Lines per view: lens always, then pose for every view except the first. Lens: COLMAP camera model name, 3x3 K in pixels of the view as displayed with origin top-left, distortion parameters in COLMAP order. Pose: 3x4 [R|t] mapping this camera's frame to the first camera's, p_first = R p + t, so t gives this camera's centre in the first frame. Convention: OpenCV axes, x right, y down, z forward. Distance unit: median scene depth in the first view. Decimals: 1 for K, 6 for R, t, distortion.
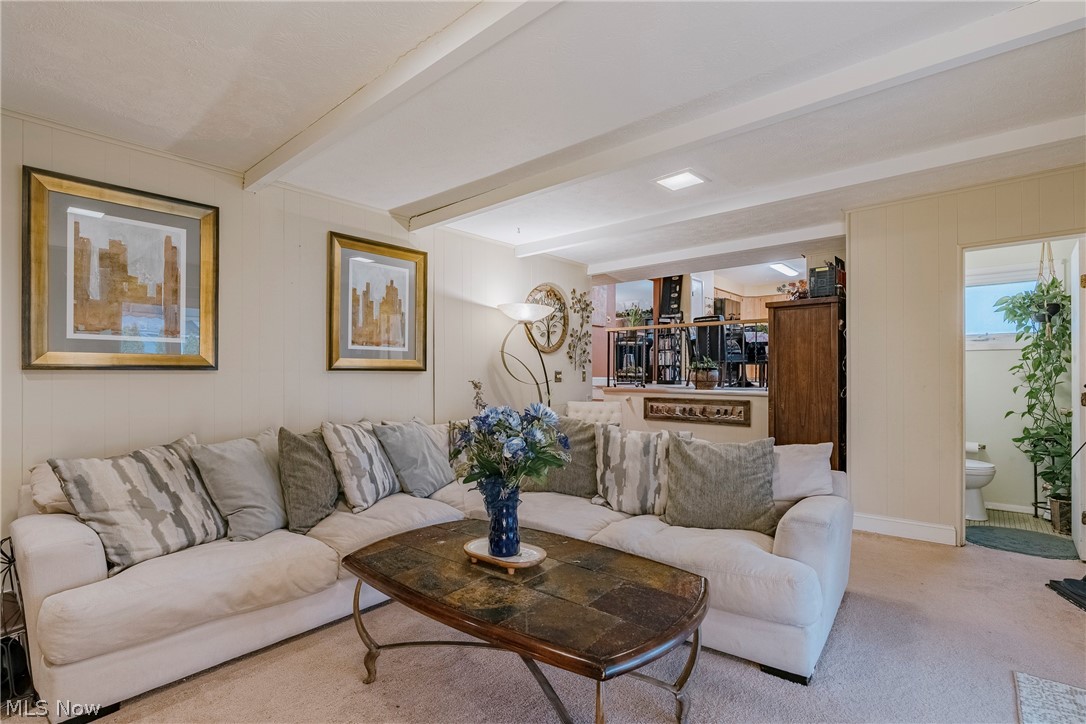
lens RADIAL K [[498.2, 0, 546.4], [0, 498.2, 369.6], [0, 0, 1]] dist [-0.002756, 0.001946]
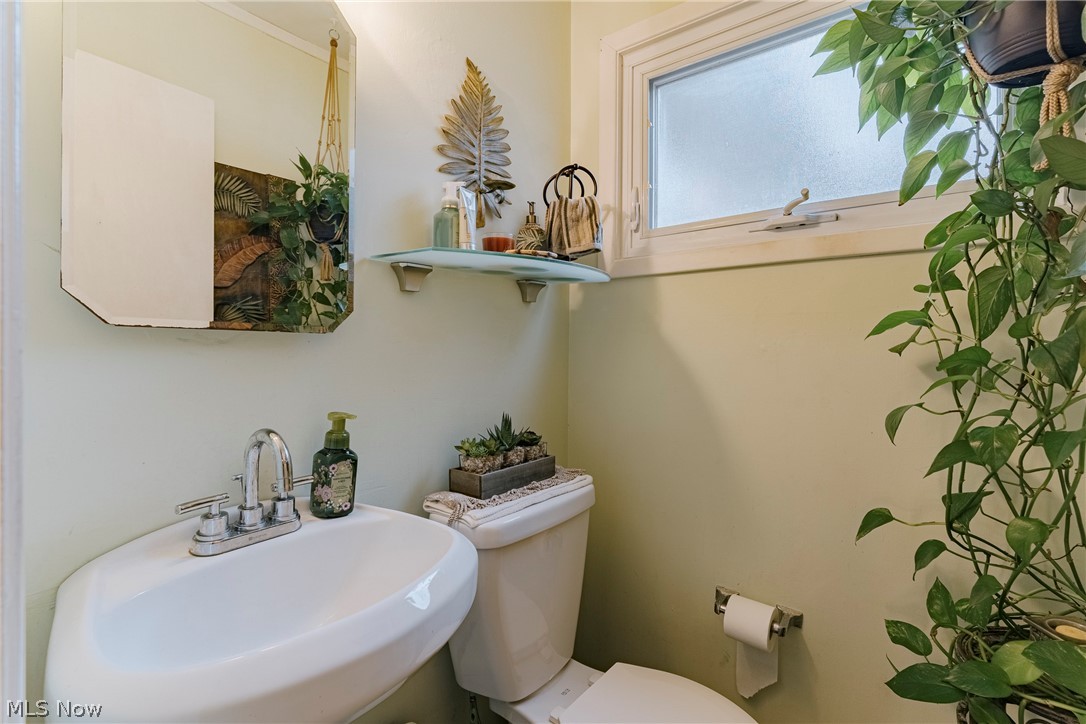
lens RADIAL K [[498.2, 0, 541.4], [0, 498.2, 357.4], [0, 0, 1]] dist [-0.002756, 0.001946]
pose [[0.998517, 0.005631, 0.054157, 0.782406], [-0.006319, 0.999901, 0.012545, 0.010242], [-0.054081, -0.012868, 0.998454, 0.798127]]
